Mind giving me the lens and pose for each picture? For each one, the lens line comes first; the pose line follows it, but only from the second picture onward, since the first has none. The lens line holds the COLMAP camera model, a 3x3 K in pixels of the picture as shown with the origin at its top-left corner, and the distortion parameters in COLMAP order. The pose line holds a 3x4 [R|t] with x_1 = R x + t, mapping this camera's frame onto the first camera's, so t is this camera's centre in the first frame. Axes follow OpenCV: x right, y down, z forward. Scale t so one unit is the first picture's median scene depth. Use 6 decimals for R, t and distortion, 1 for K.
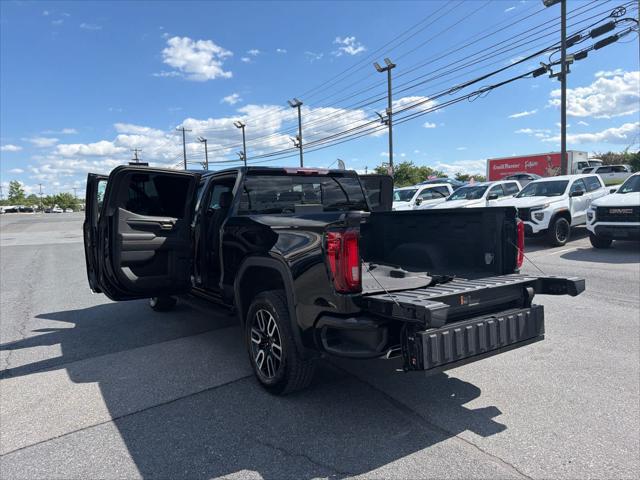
lens RADIAL K [[447.0, 0, 322.0], [0, 447.0, 241.6], [0, 0, 1]] dist [0.043386, -0.053642]
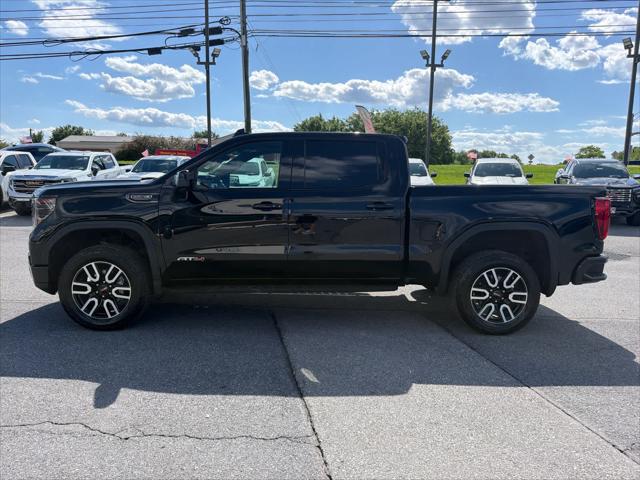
lens RADIAL K [[447.0, 0, 320.8], [0, 447.0, 239.4], [0, 0, 1]] dist [0.043386, -0.053642]
pose [[0.535308, -0.071316, 0.841641, -0.461761], [0.030291, 0.997409, 0.065249, -0.003967], [-0.844114, -0.009434, 0.536081, 0.258260]]
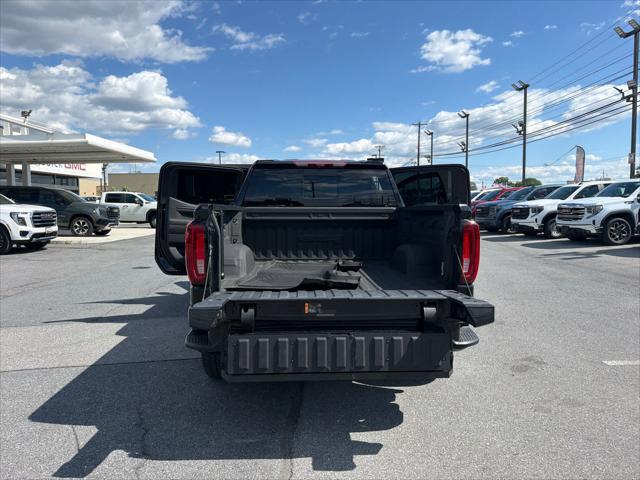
lens RADIAL K [[447.0, 0, 322.8], [0, 447.0, 238.4], [0, 0, 1]] dist [0.043386, -0.053642]
pose [[0.864131, 0.063955, -0.499186, 0.210020], [-0.059690, 0.997916, 0.024524, -0.008115], [0.499714, 0.008604, 0.866148, 0.069916]]
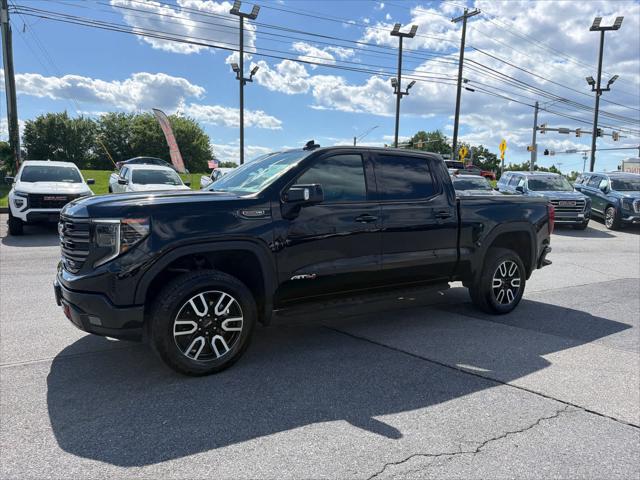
lens RADIAL K [[447.0, 0, 320.9], [0, 447.0, 235.8], [0, 0, 1]] dist [0.043386, -0.053642]
pose [[0.011078, -0.064255, 0.997872, -0.556349], [0.055050, 0.996459, 0.063553, -0.021033], [-0.998422, 0.054229, 0.014576, 0.541005]]
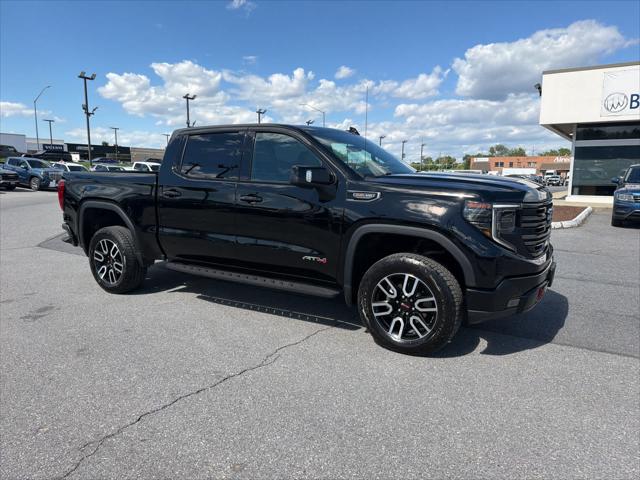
lens RADIAL K [[447.0, 0, 319.1], [0, 447.0, 241.8], [0, 0, 1]] dist [0.043386, -0.053642]
pose [[-0.900057, 0.095170, -0.425252, 0.109564], [-0.005403, 0.973348, 0.229267, -0.074009], [0.435738, 0.208651, -0.875555, 0.986121]]
